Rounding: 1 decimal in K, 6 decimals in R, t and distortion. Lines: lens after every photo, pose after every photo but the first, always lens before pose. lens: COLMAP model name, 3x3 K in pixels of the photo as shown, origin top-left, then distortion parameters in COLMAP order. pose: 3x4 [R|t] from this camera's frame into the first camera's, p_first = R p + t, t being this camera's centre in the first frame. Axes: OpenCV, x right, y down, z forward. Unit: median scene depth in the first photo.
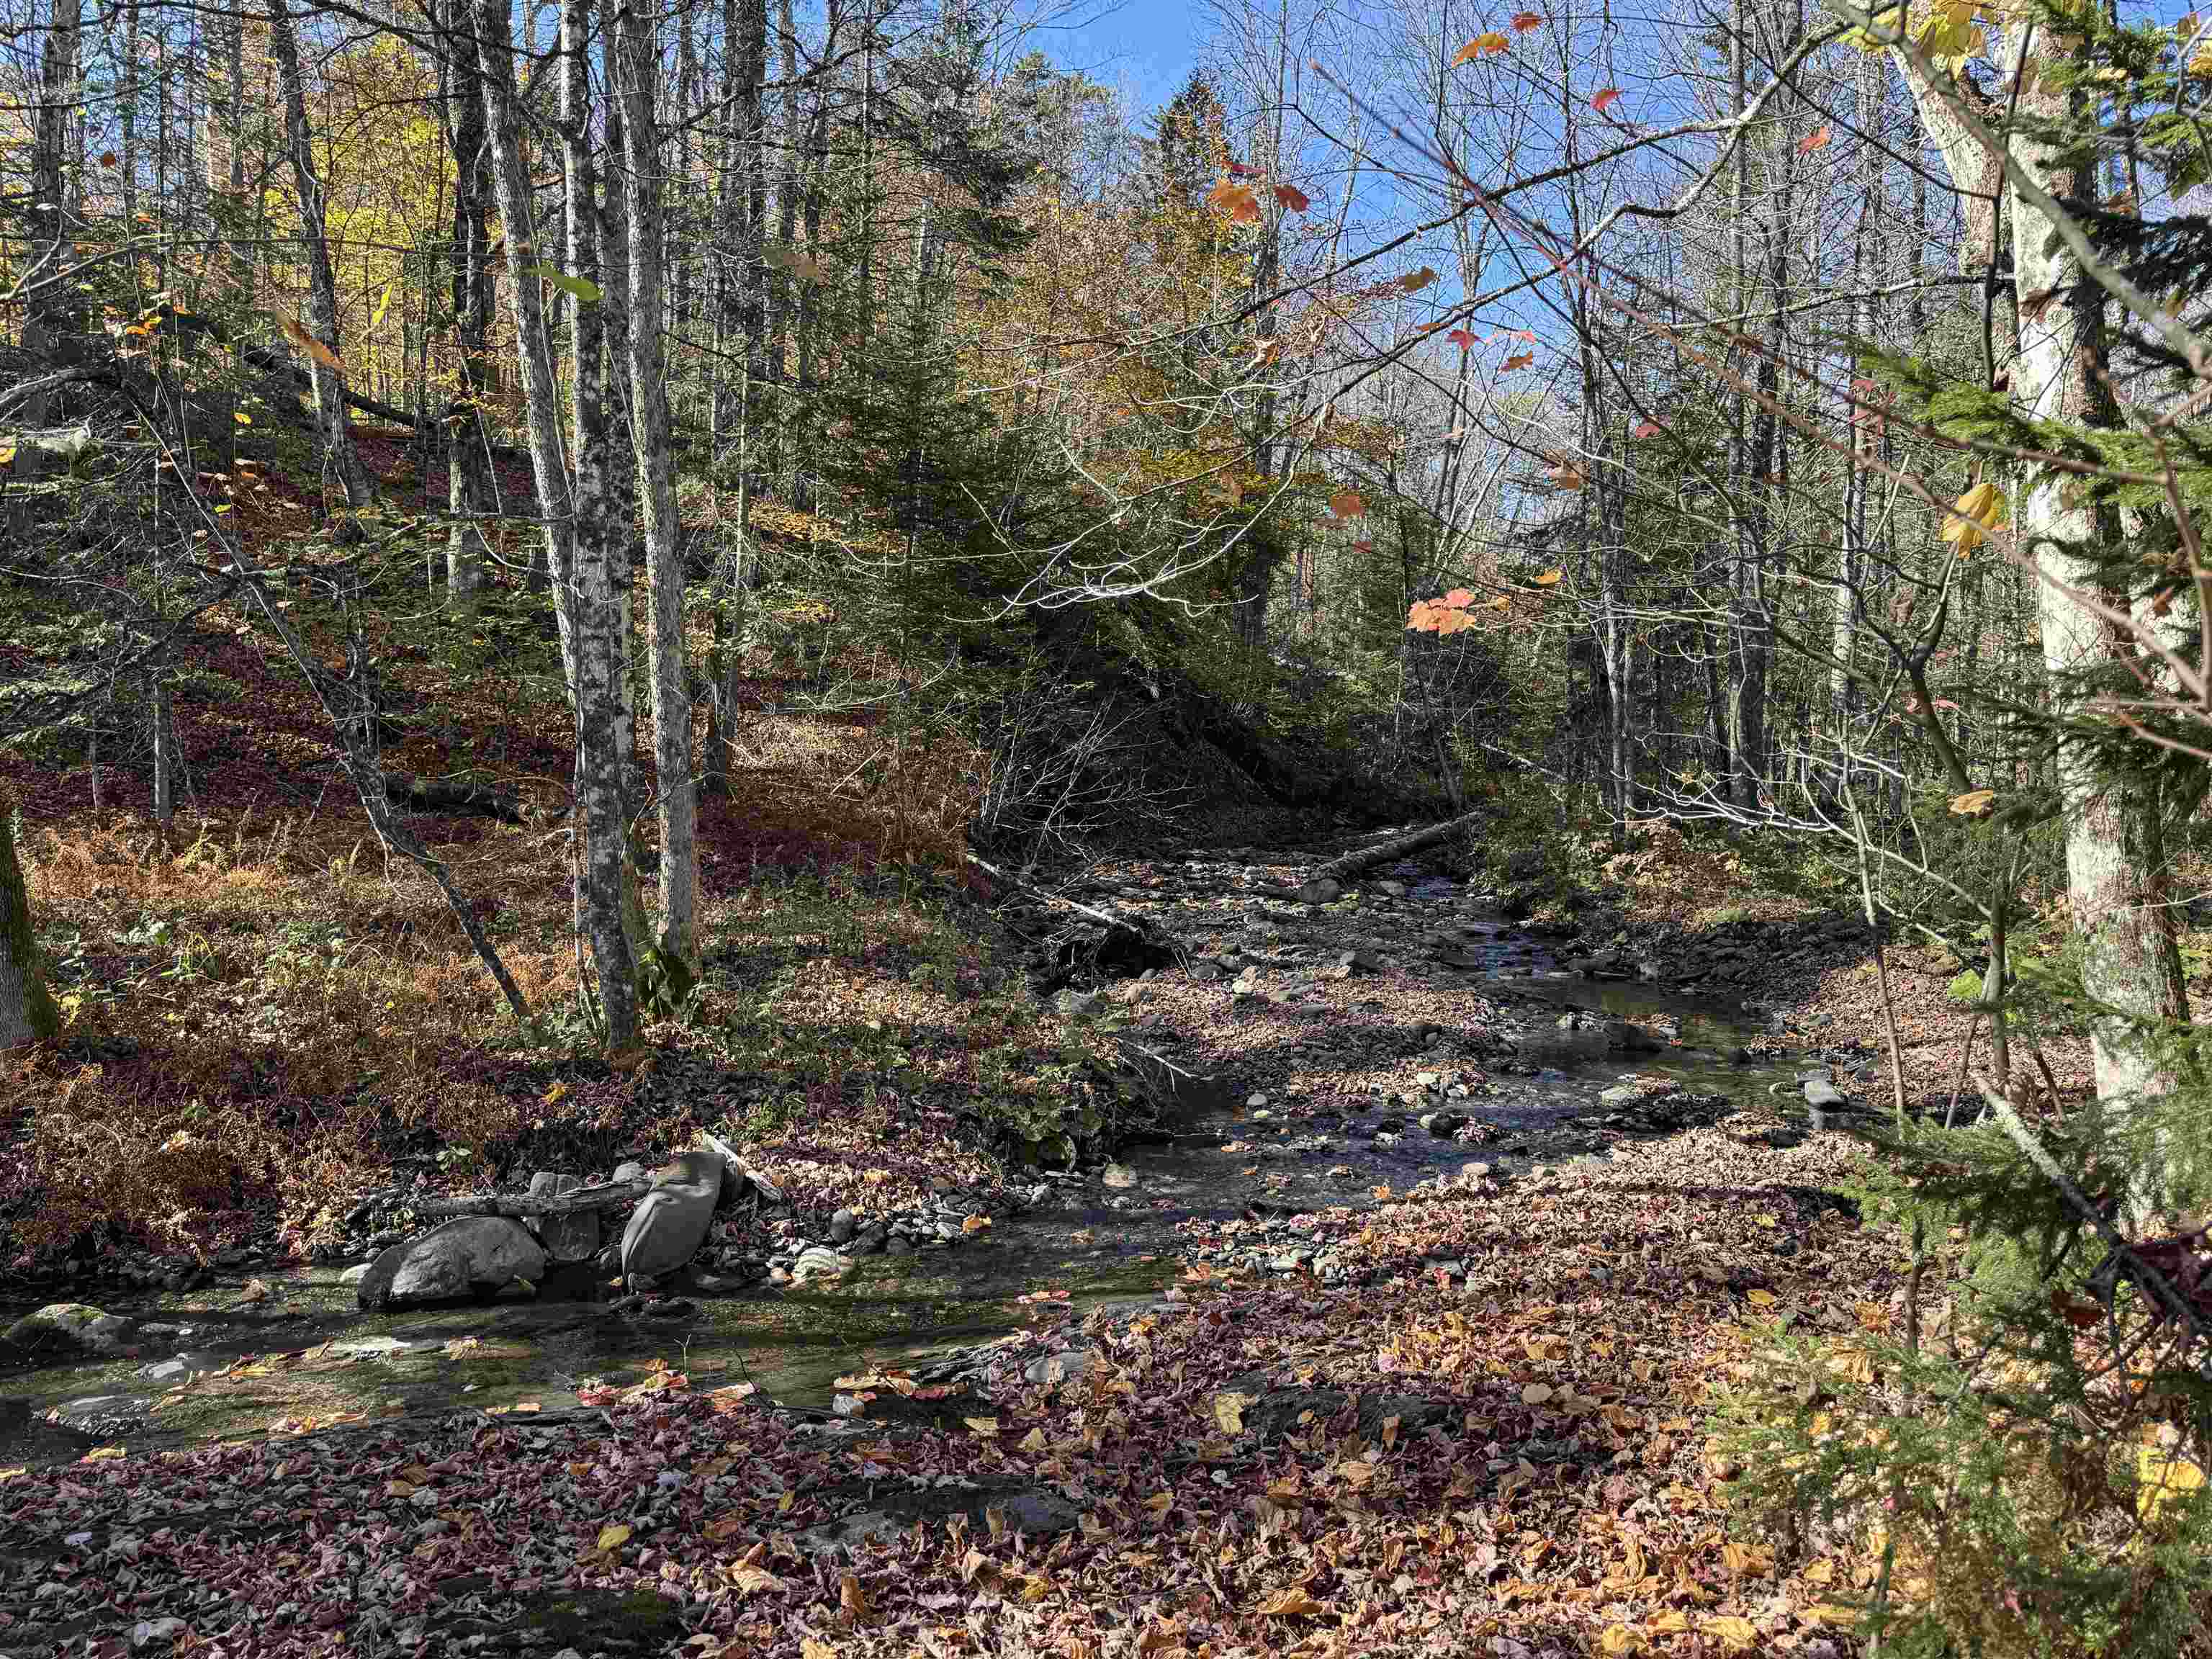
lens RADIAL K [[1551.0, 0, 1106.0], [0, 1551.0, 829.5], [0, 0, 1]] dist [0.123993, -0.205140]
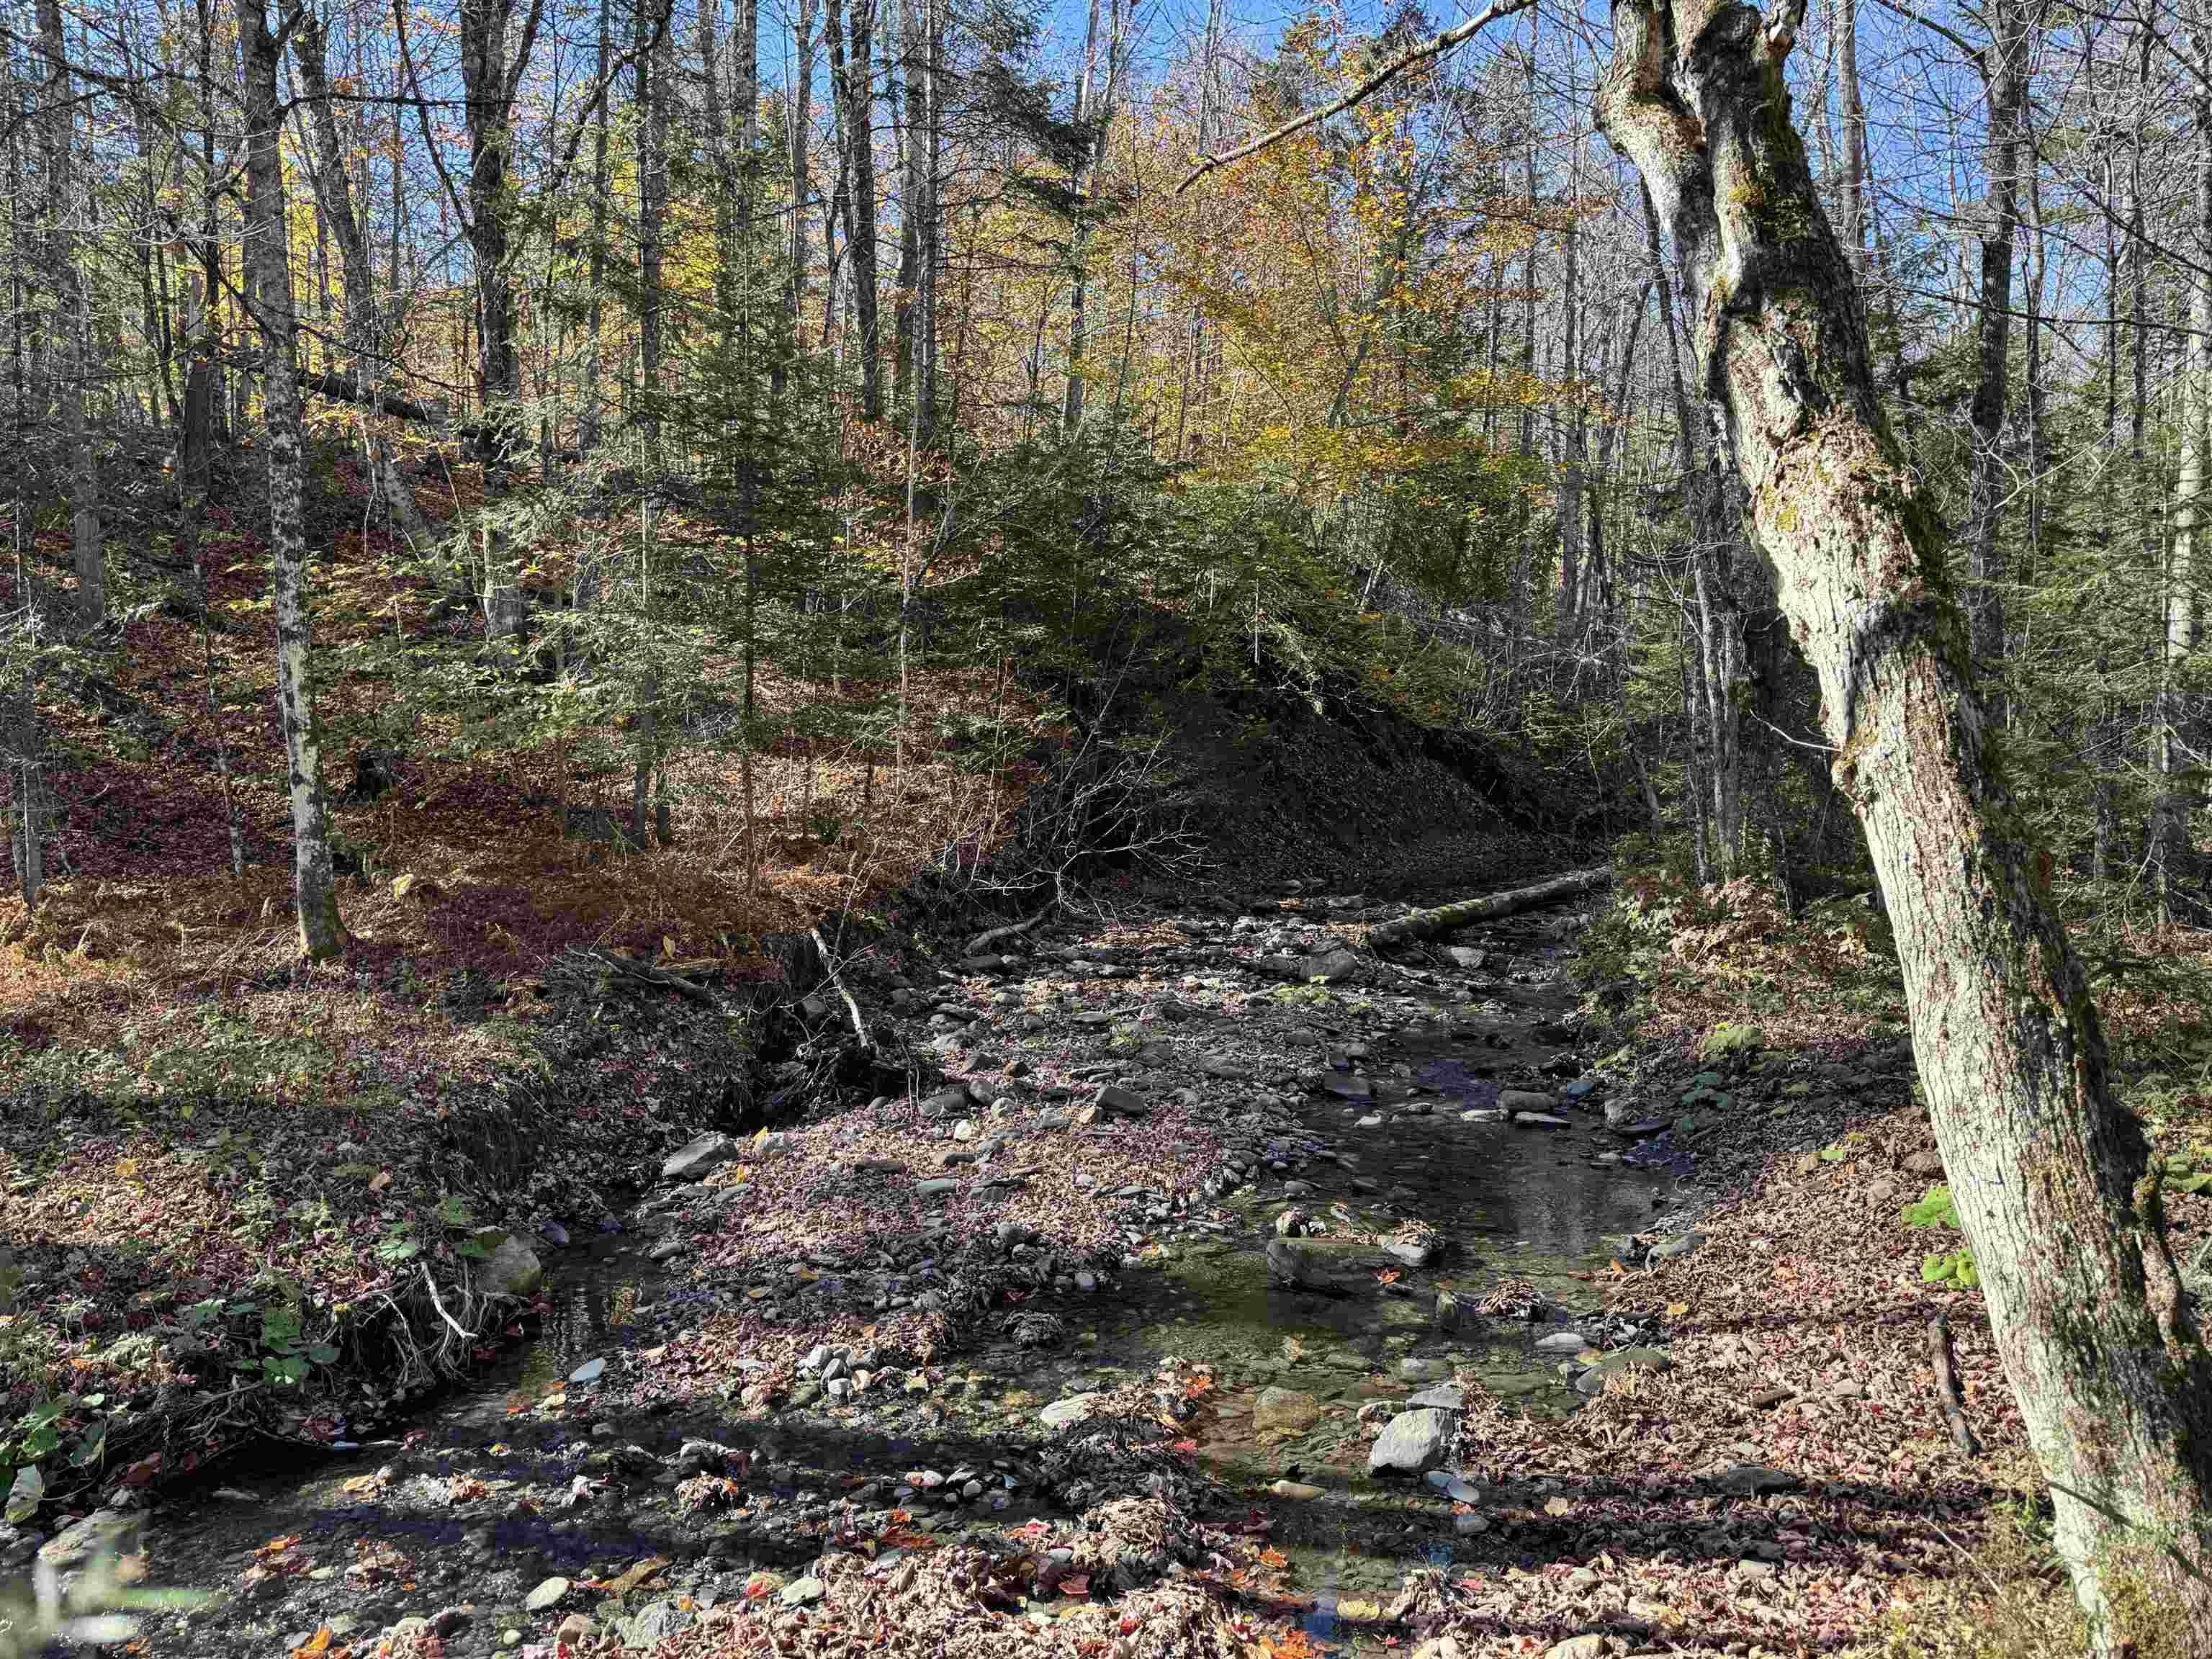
lens RADIAL K [[1551.0, 0, 1106.0], [0, 1551.0, 829.5], [0, 0, 1]] dist [0.123993, -0.205140]
pose [[0.961003, -0.010060, -0.276355, 0.253751], [0.009407, 0.999949, -0.003687, -0.028770], [0.276378, 0.000944, 0.961049, 0.202090]]
